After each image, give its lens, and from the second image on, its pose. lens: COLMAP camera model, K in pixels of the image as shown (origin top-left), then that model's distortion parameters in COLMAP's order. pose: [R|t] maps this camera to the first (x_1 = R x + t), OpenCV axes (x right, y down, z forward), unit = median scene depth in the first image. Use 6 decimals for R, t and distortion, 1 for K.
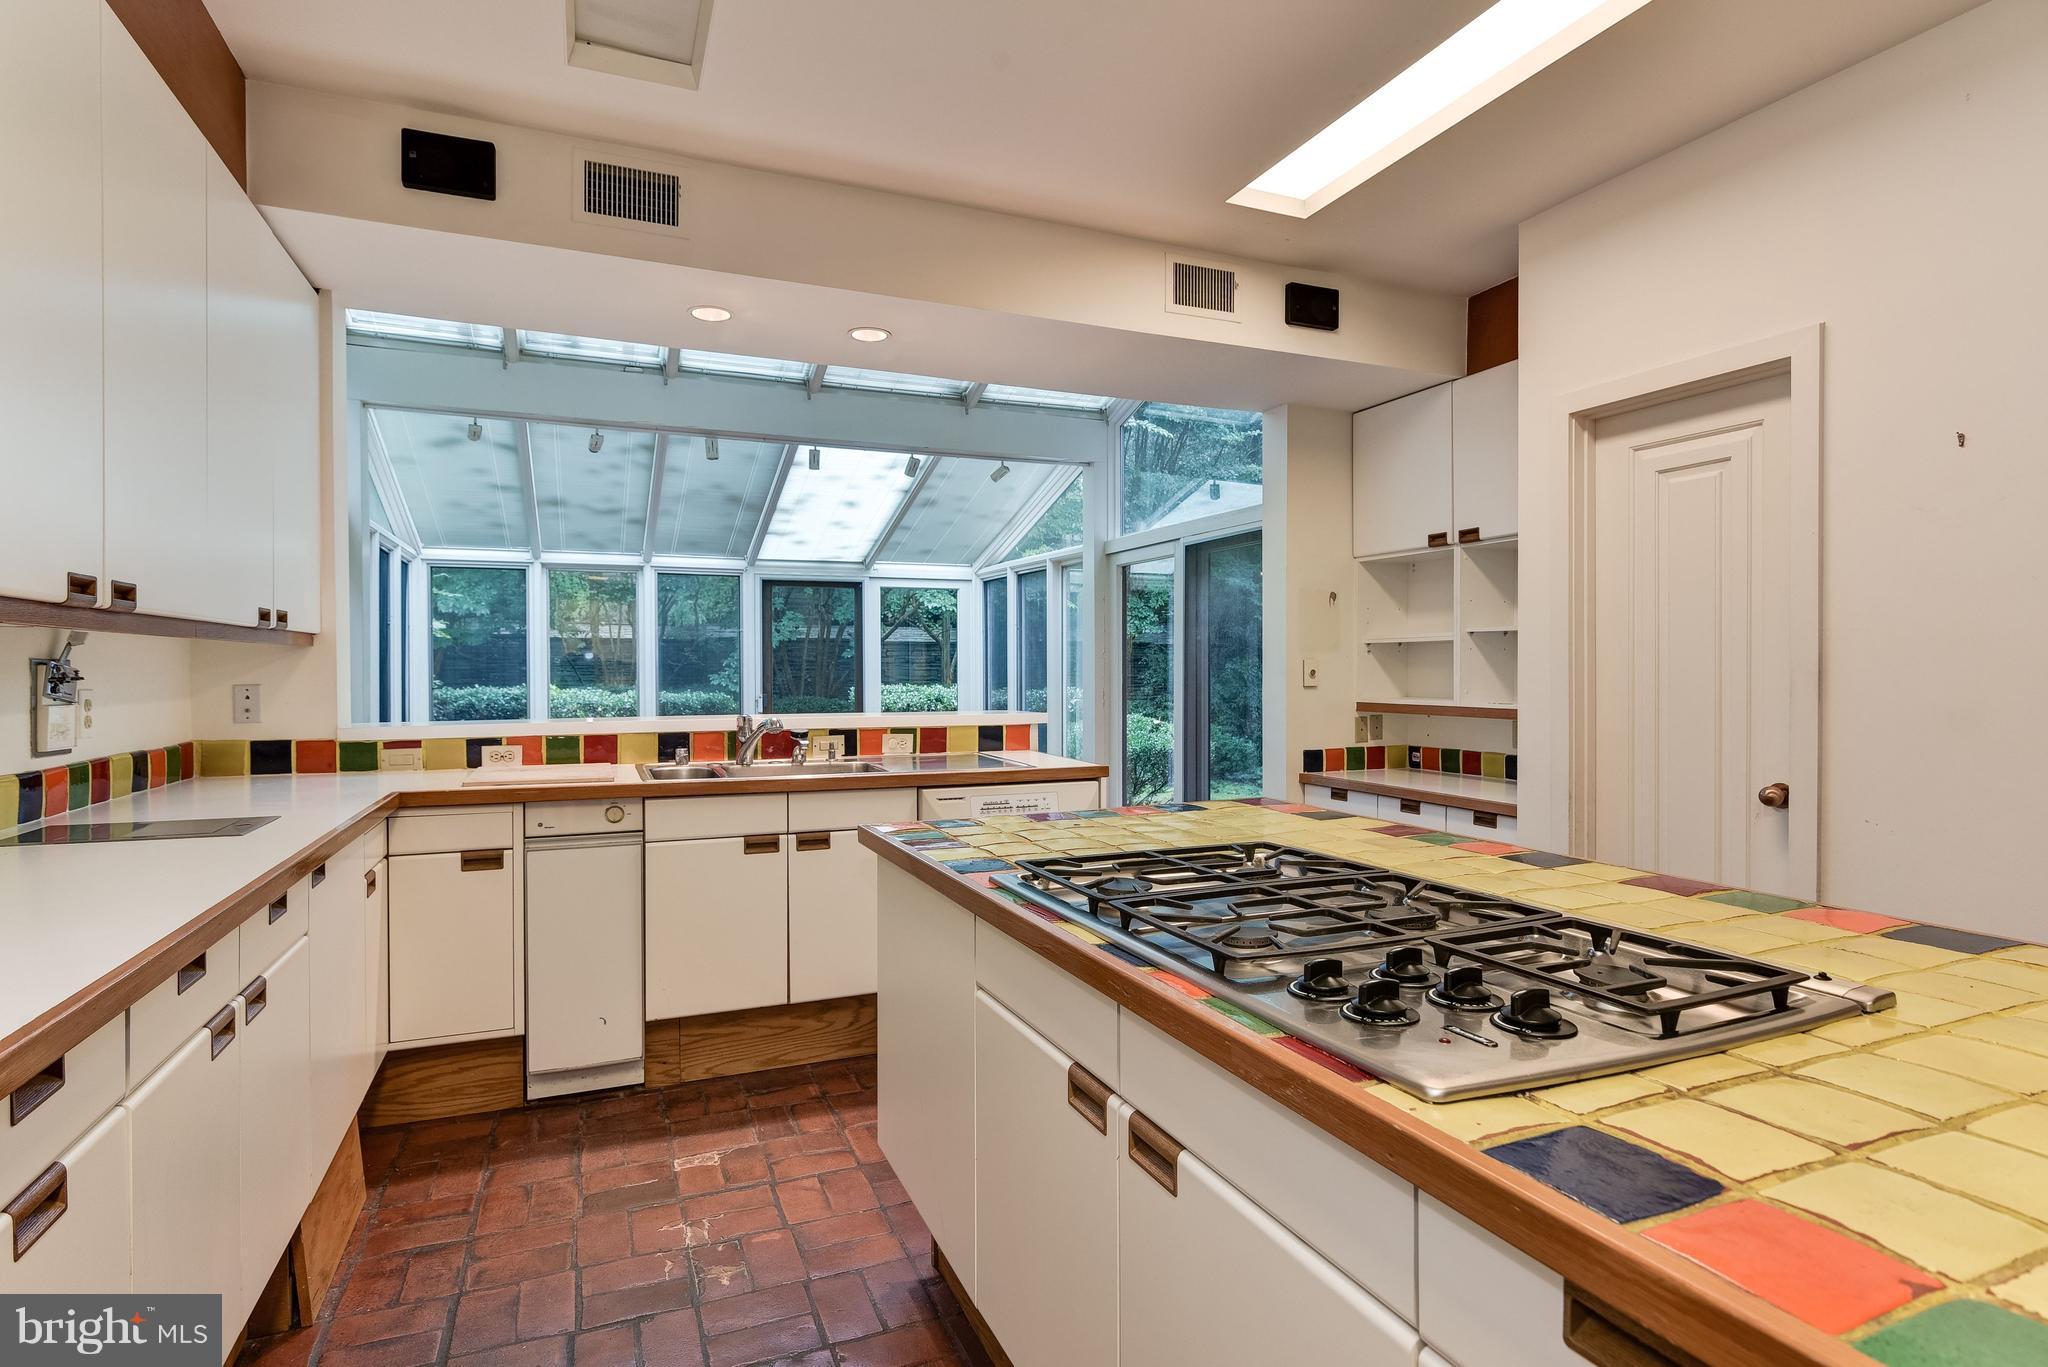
lens RADIAL K [[1011.6, 0, 1022.3], [0, 1011.6, 681.2], [0, 0, 1]] dist [-0.015604, -0.001142]
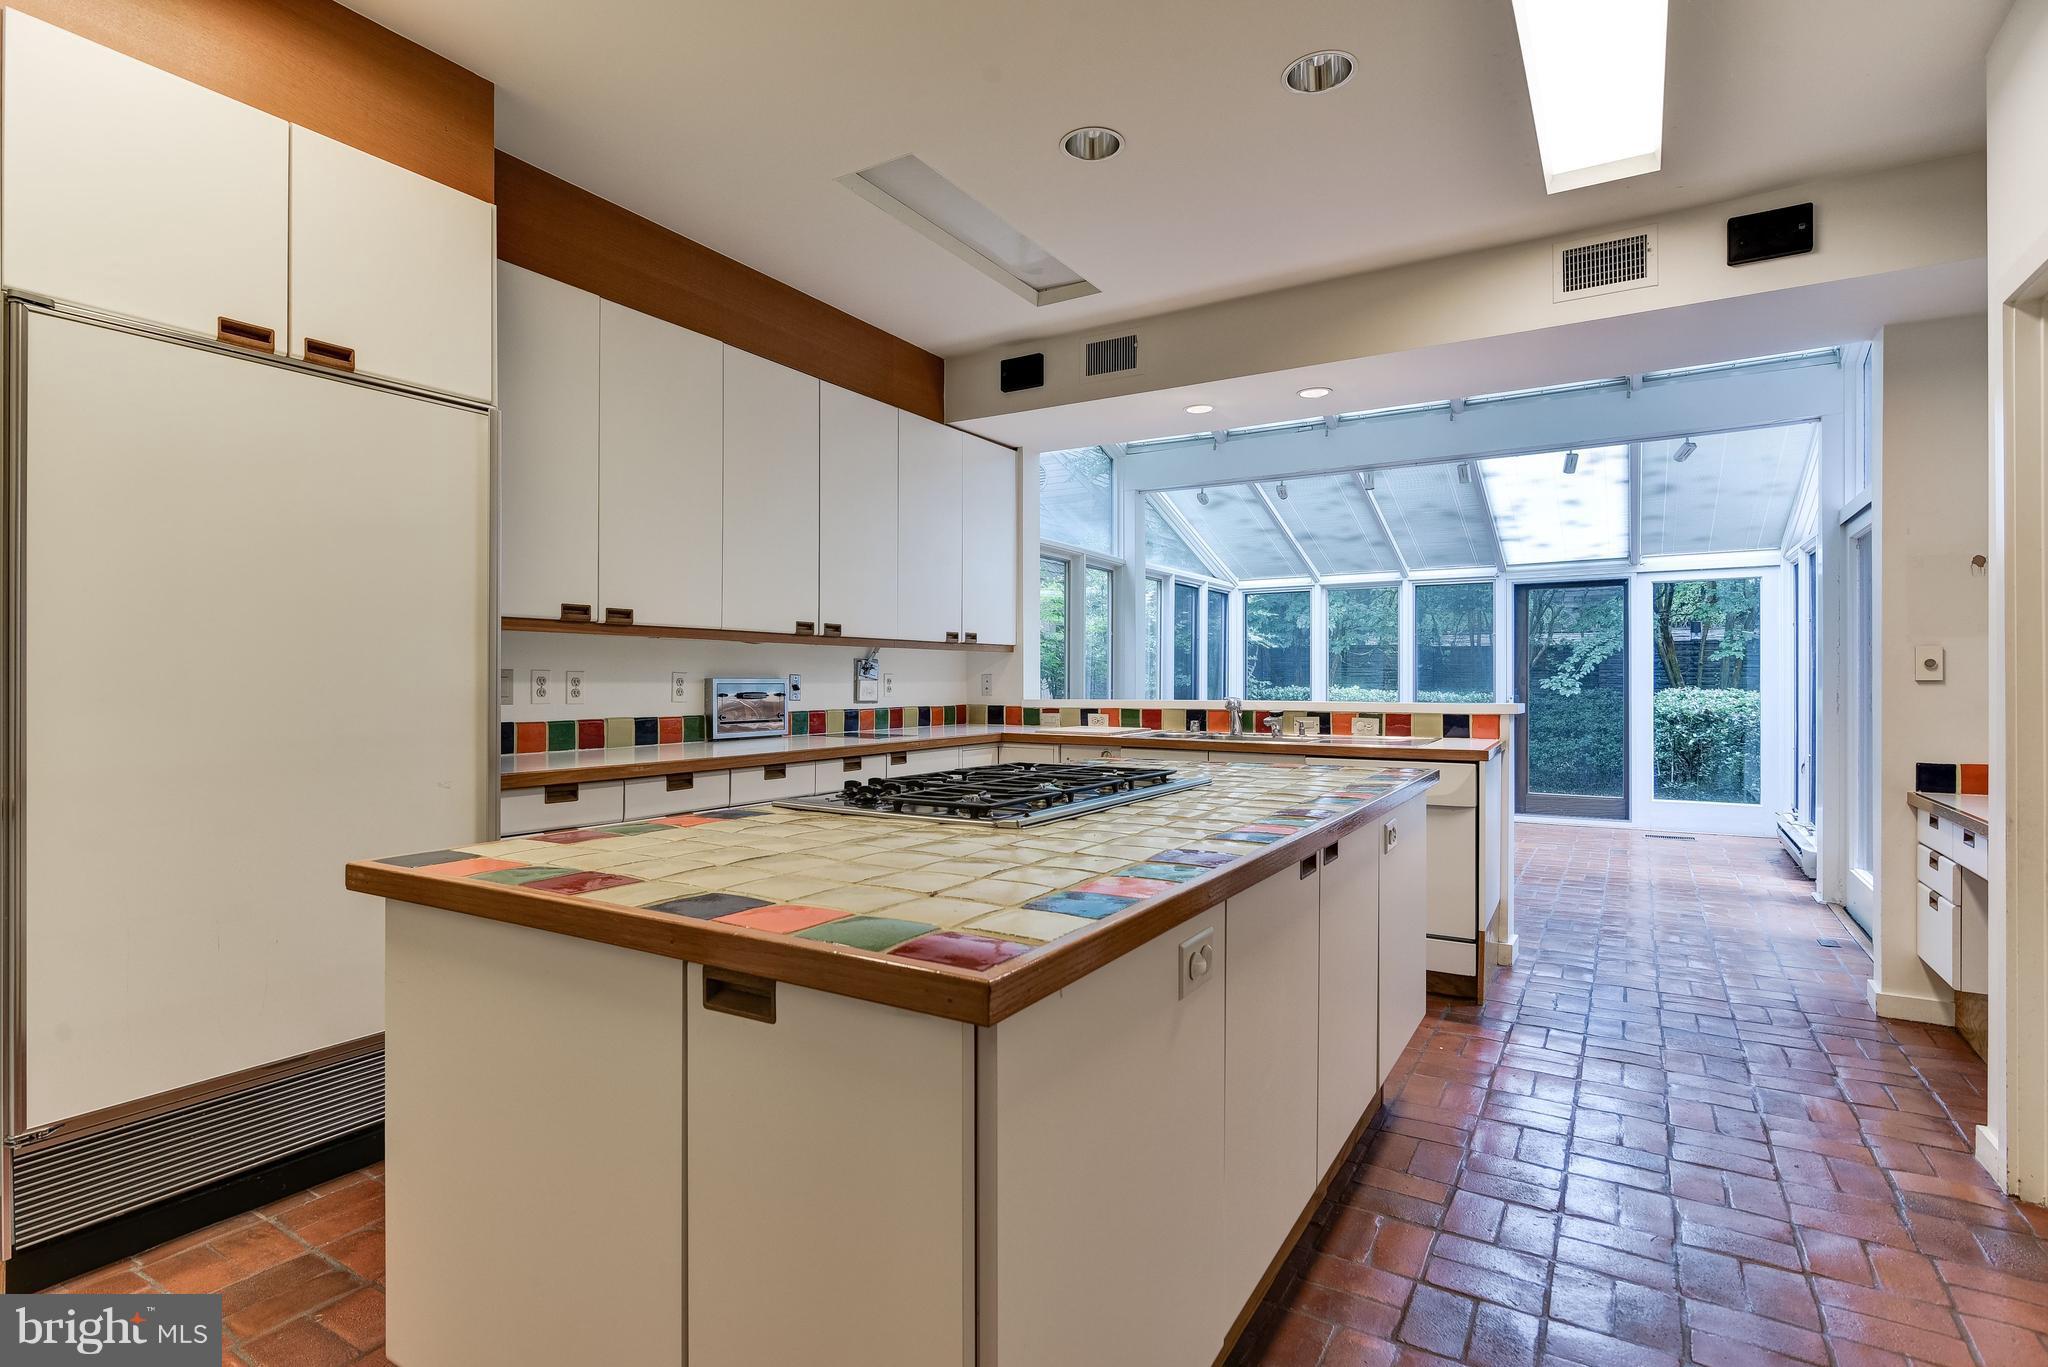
lens RADIAL K [[1011.6, 0, 1030.1], [0, 1011.6, 678.2], [0, 0, 1]] dist [-0.015604, -0.001142]
pose [[0.584976, -0.000927, -0.811050, 0.597543], [-0.011050, 0.999897, -0.009113, 0.020834], [0.810975, 0.014293, 0.584906, -0.005077]]
